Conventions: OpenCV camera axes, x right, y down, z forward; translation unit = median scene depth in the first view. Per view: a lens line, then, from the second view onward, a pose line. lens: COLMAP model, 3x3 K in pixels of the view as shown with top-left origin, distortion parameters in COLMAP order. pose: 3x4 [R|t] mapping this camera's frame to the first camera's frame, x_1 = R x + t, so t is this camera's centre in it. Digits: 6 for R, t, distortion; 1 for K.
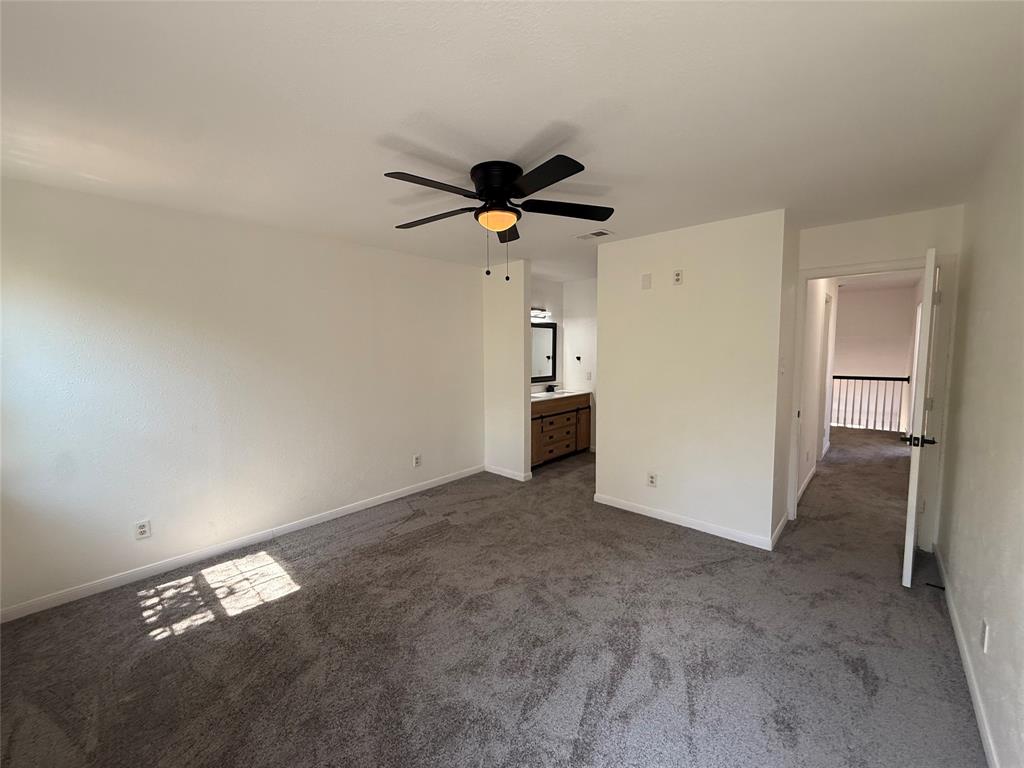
lens RADIAL K [[409.2, 0, 512.2], [0, 409.2, 383.1], [0, 0, 1]] dist [0.000548, 0.000082]
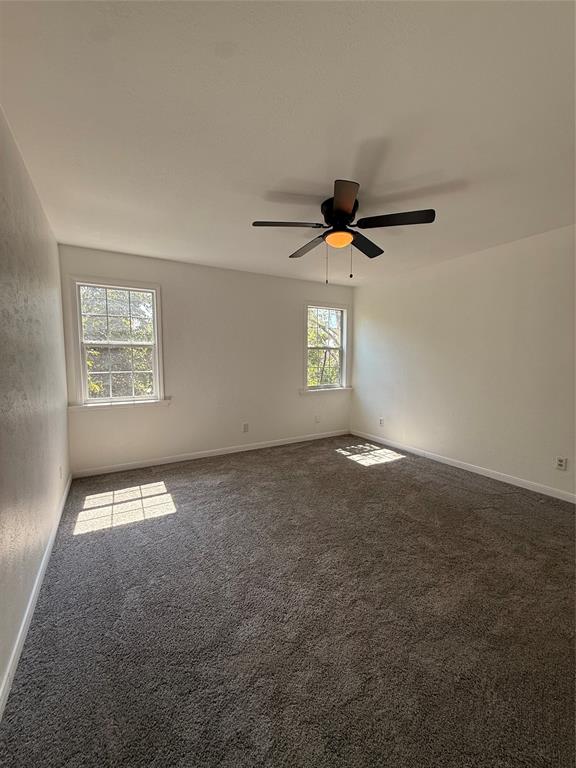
lens RADIAL K [[306.9, 0, 287.9], [0, 306.9, 383.2], [0, 0, 1]] dist [0.000548, 0.000082]
pose [[-0.301141, 0.087621, -0.949545, 0.905337], [-0.072930, 0.990737, 0.114551, -0.021828], [0.950787, 0.103747, -0.291962, 1.000054]]
